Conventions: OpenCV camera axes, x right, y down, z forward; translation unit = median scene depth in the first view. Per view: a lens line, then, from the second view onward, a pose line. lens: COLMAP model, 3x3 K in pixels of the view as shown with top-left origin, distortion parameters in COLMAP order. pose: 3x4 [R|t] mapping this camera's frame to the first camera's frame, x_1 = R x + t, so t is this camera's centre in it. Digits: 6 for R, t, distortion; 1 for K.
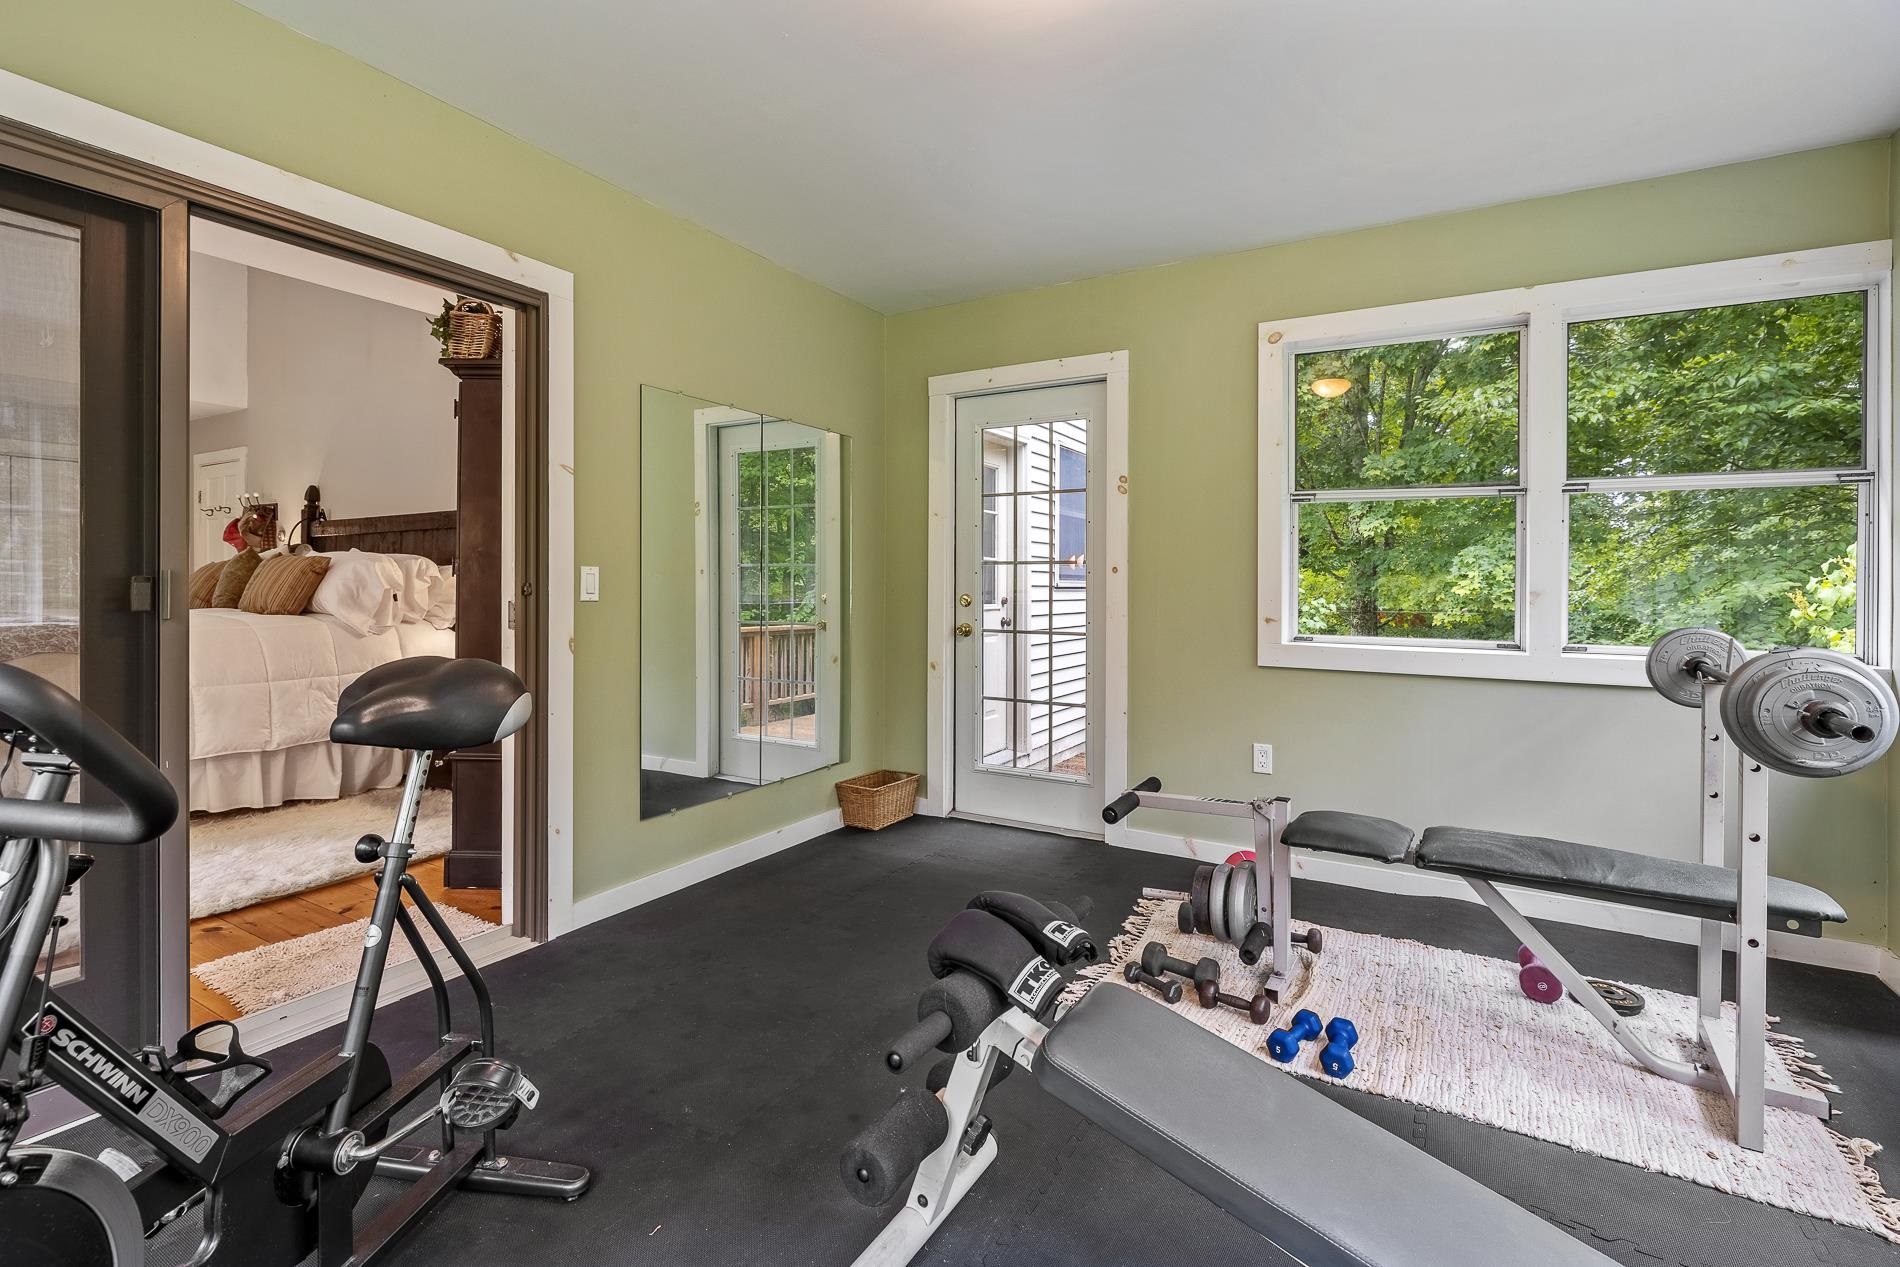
lens RADIAL K [[878.0, 0, 934.2], [0, 878.0, 585.1], [0, 0, 1]] dist [-0.000534, -0.000114]
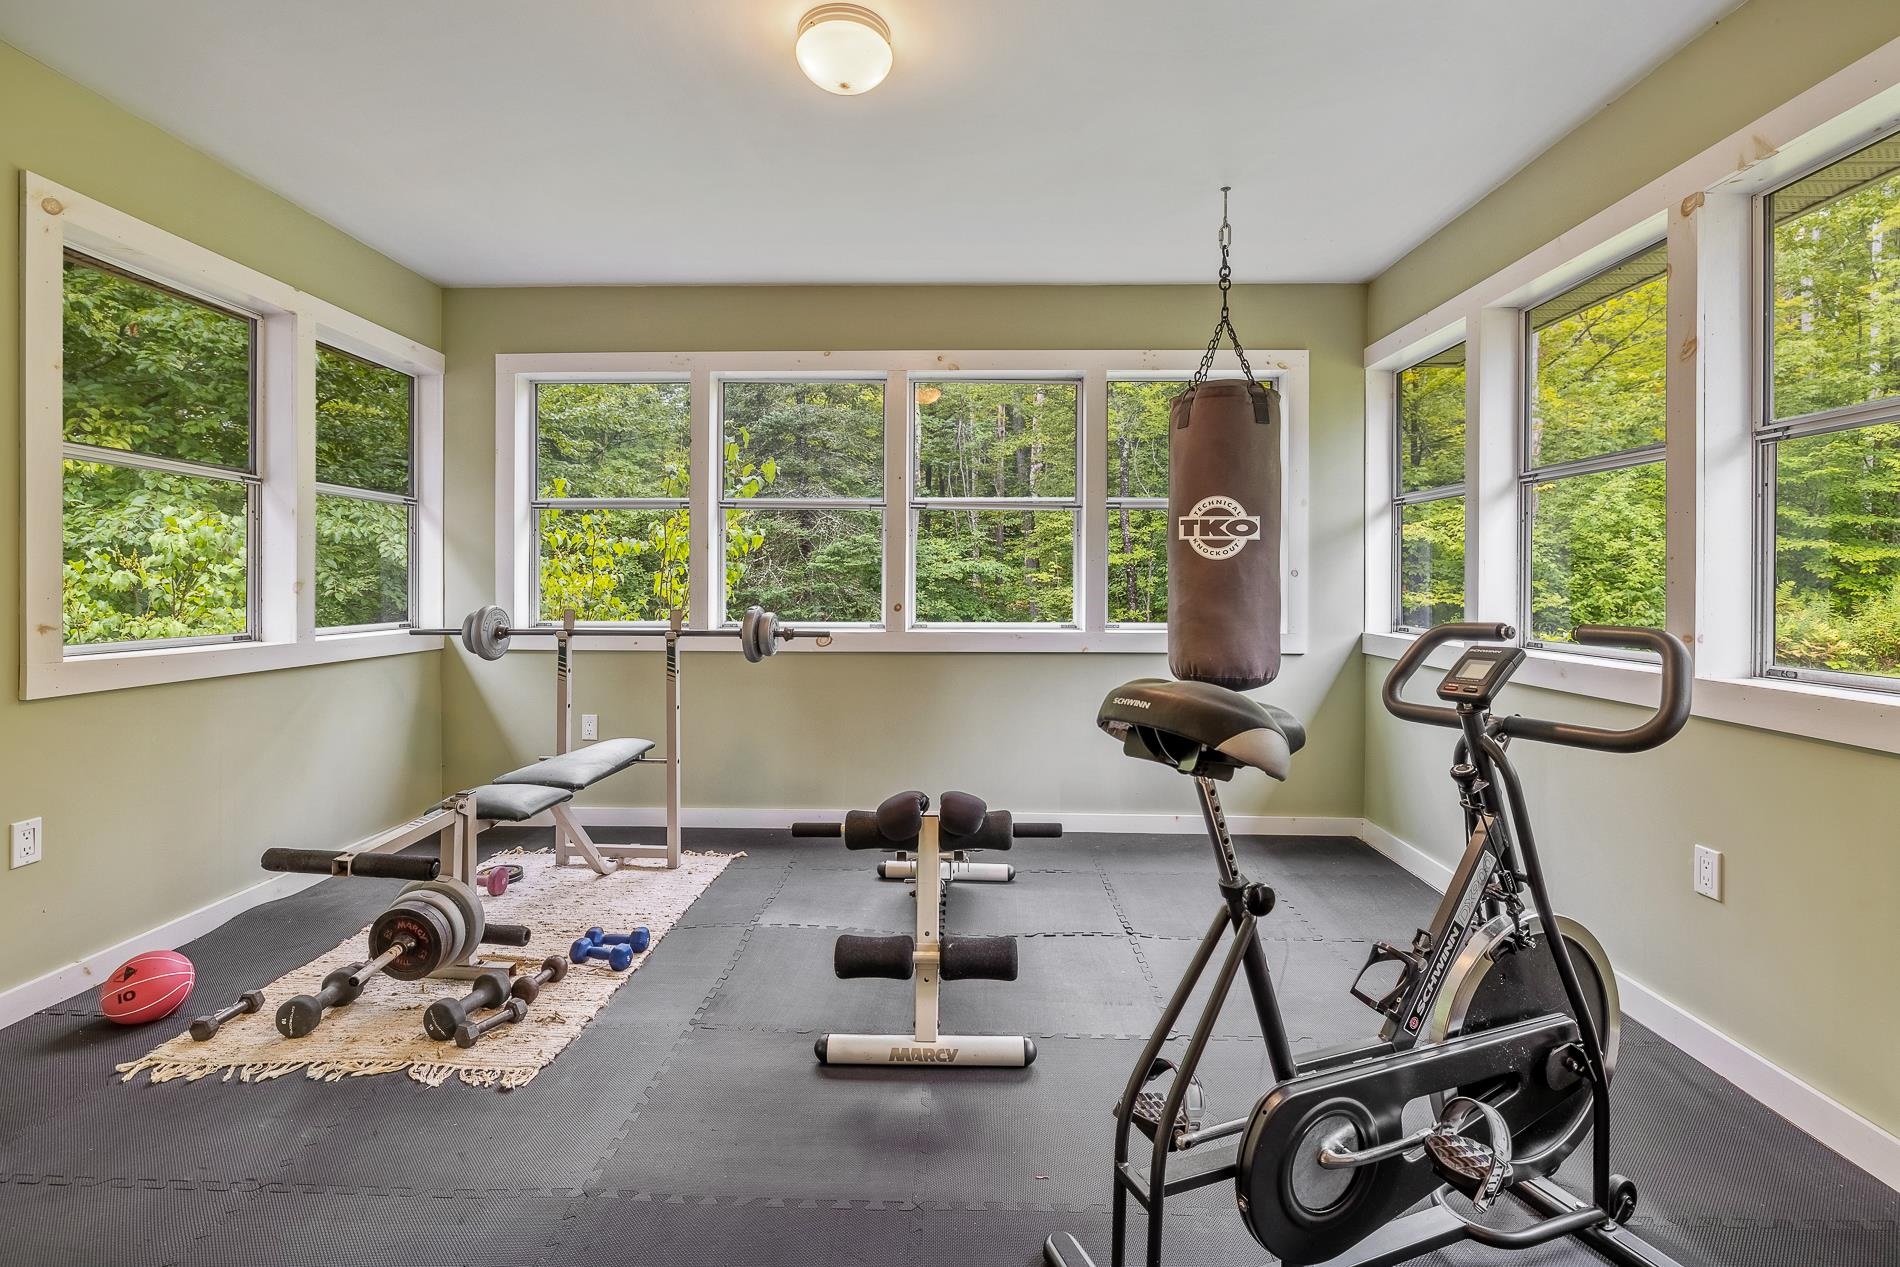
lens RADIAL K [[878.0, 0, 942.2], [0, 878.0, 580.9], [0, 0, 1]] dist [-0.000534, -0.000114]
pose [[-0.491958, -0.007678, 0.870585, -0.528843], [-0.000172, 0.999962, 0.008722, -0.001742], [-0.870619, 0.004141, -0.491940, 0.734732]]
